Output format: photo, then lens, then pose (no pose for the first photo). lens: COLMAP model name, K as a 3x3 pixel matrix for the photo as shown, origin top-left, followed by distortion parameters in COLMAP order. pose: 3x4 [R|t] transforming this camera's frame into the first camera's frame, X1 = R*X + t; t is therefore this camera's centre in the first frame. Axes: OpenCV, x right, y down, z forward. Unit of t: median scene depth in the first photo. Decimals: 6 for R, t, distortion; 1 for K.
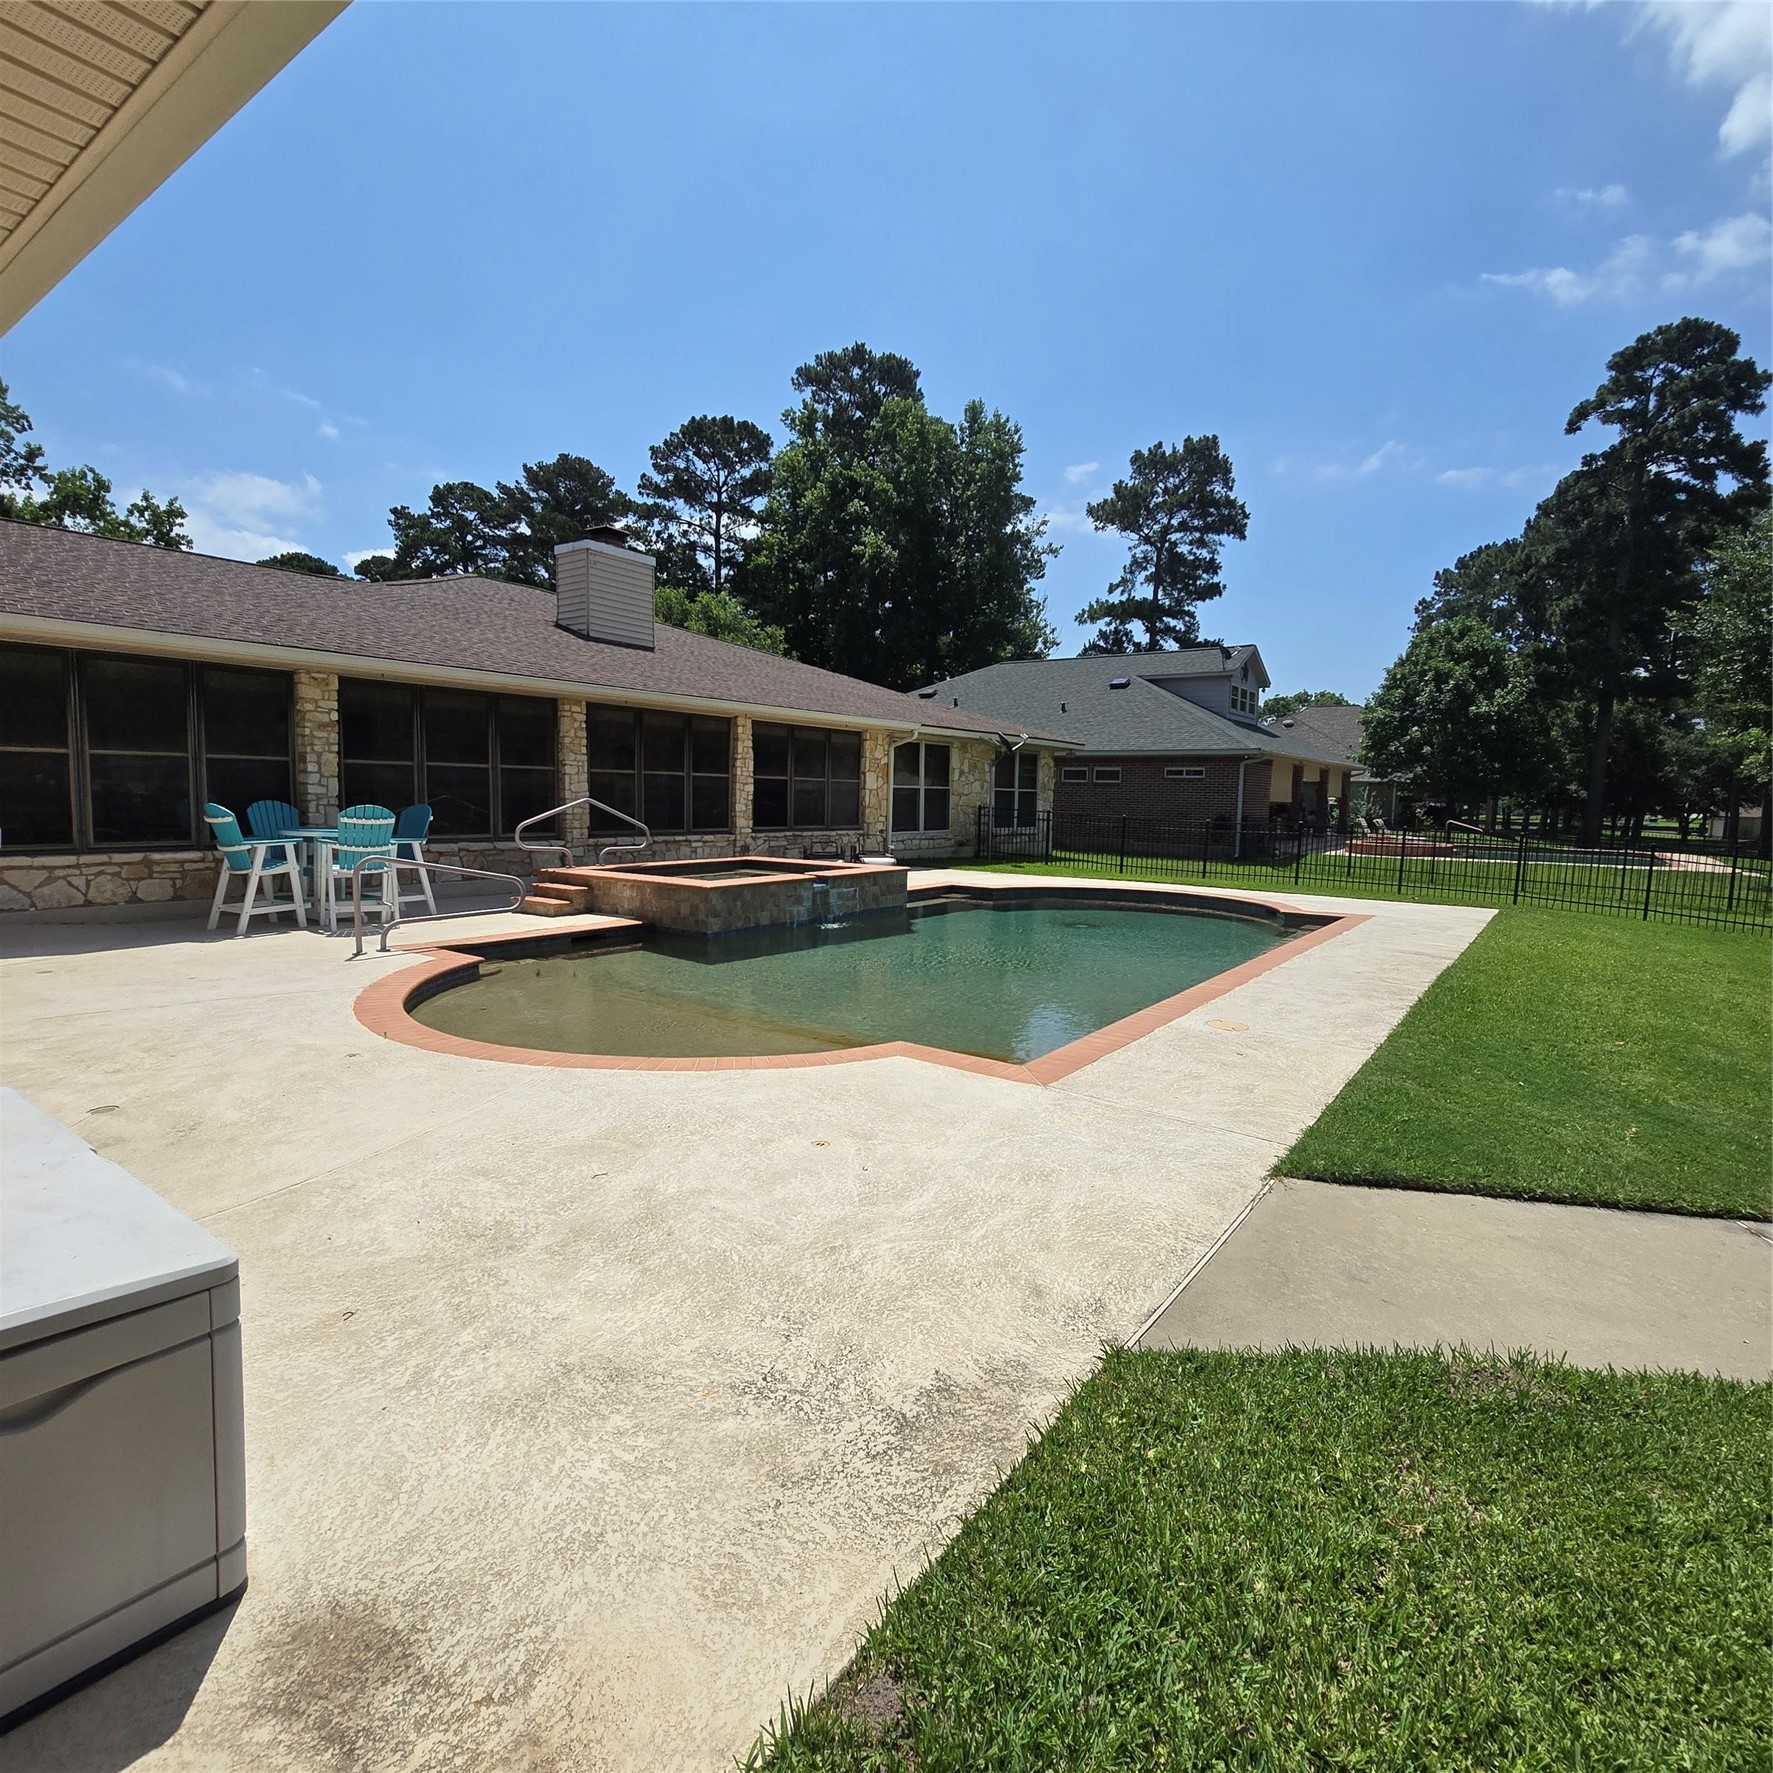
lens RADIAL K [[963.0, 0, 886.5], [0, 963.0, 886.5], [0, 0, 1]] dist [-0.000460, -0.000092]
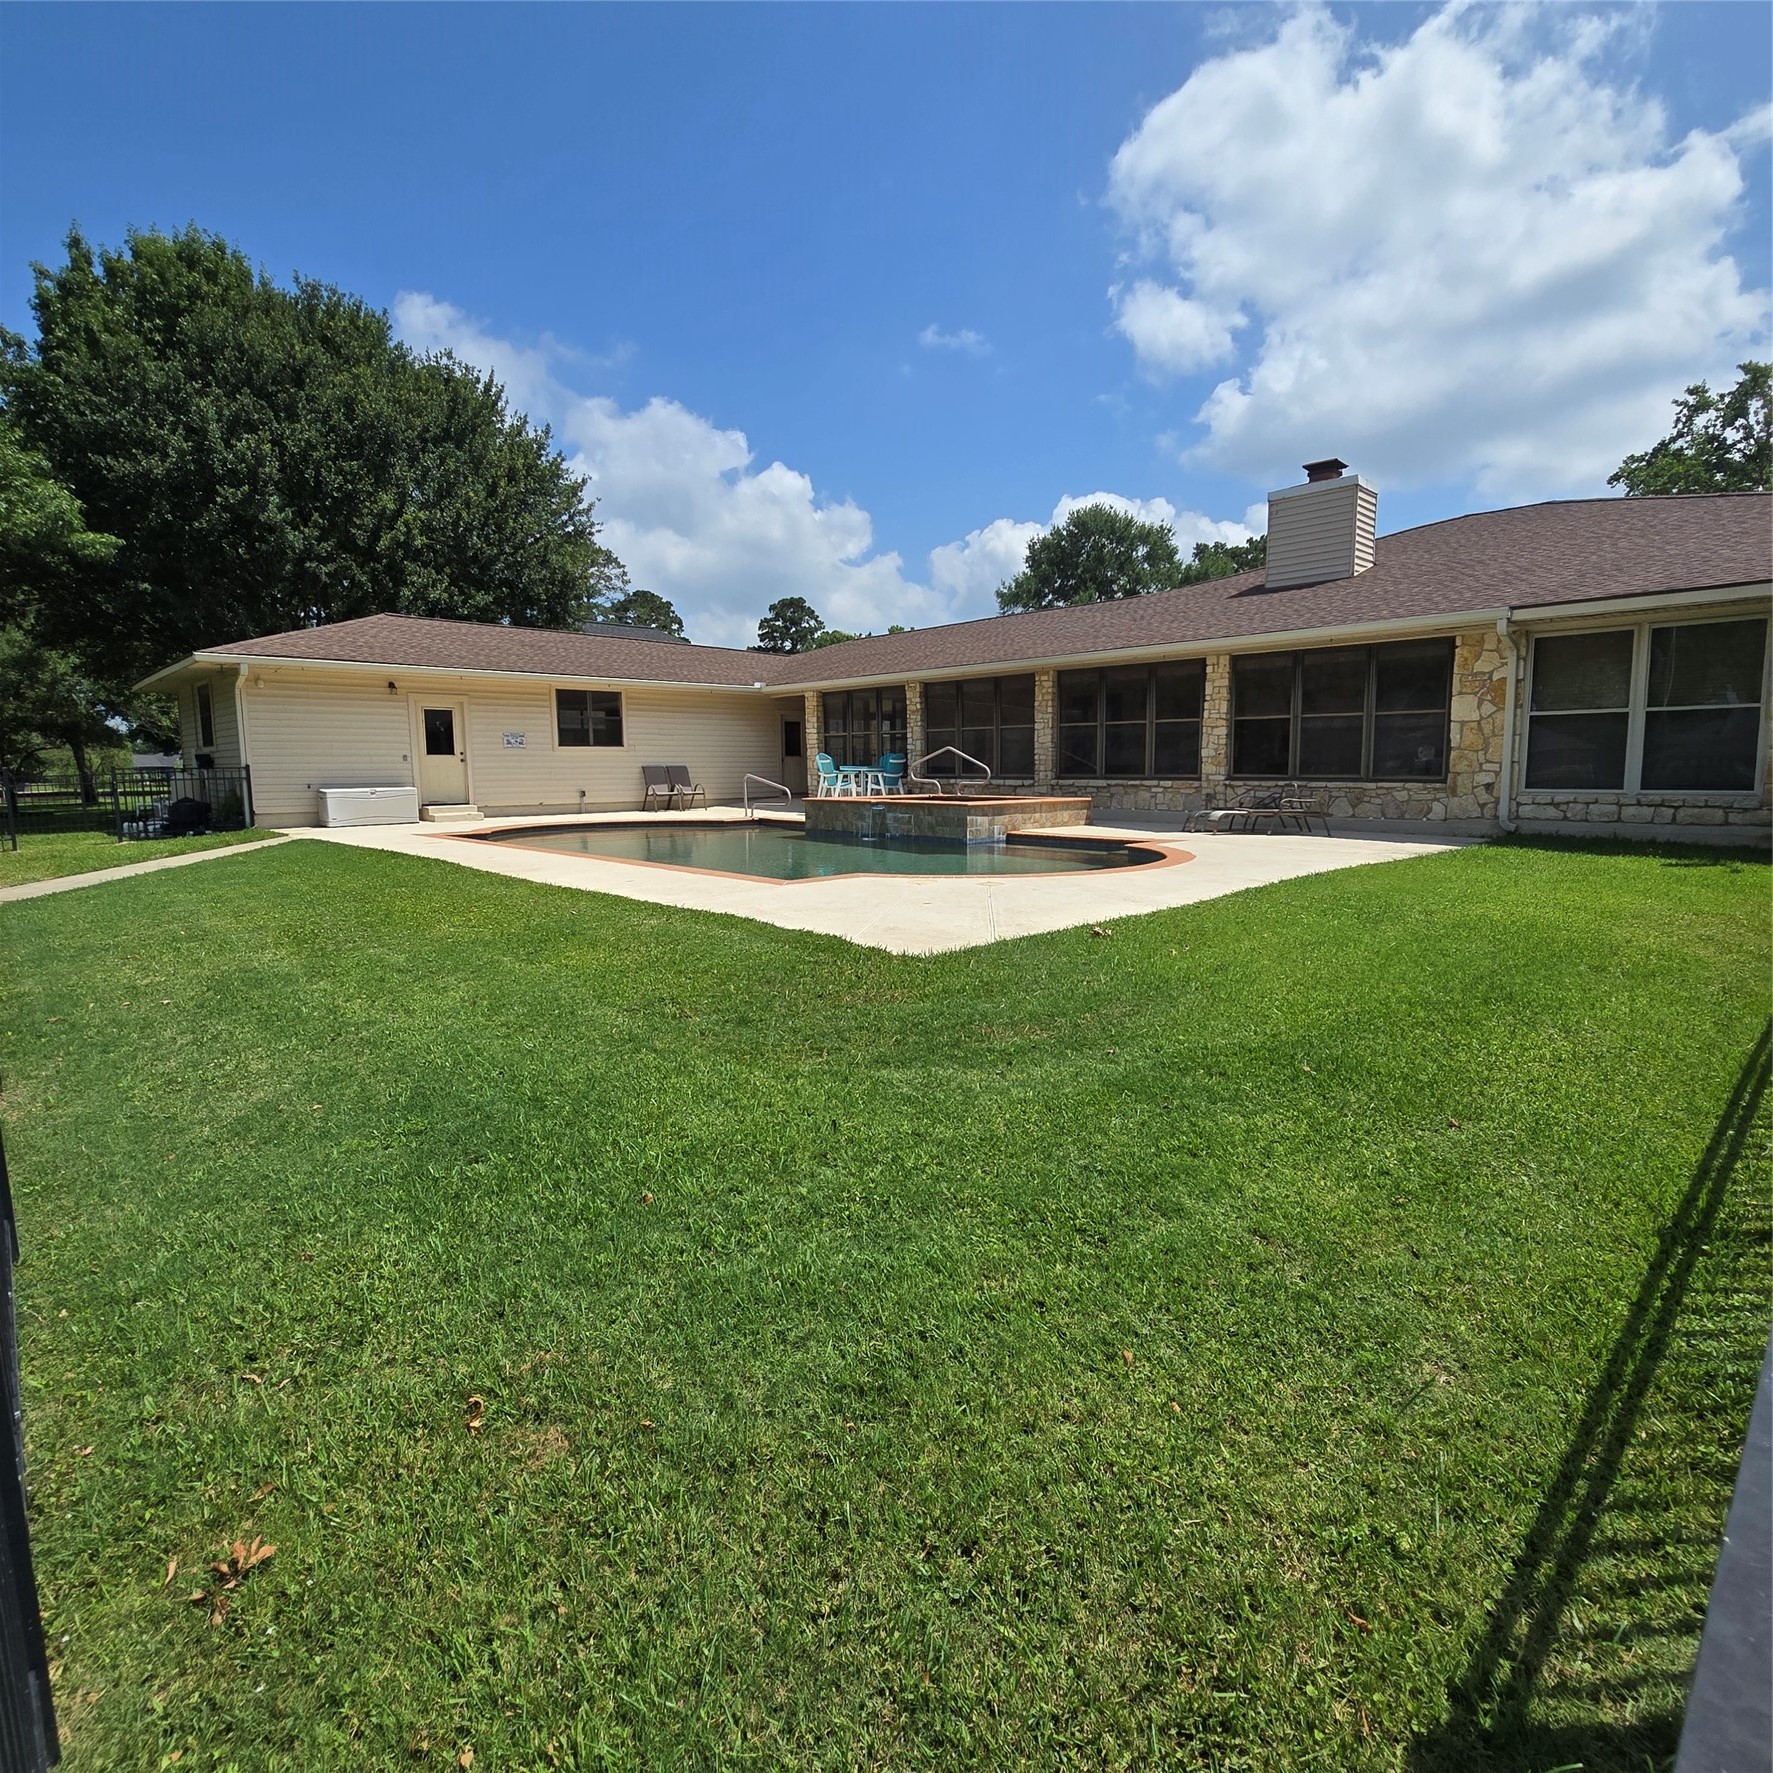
lens RADIAL K [[963.0, 0, 886.5], [0, 963.0, 886.5], [0, 0, 1]] dist [-0.000460, -0.000092]
pose [[-0.181530, 0.107505, -0.977491, 0.853204], [-0.091304, 0.987870, 0.125603, -0.043226], [0.979138, 0.112050, -0.169512, 0.882630]]
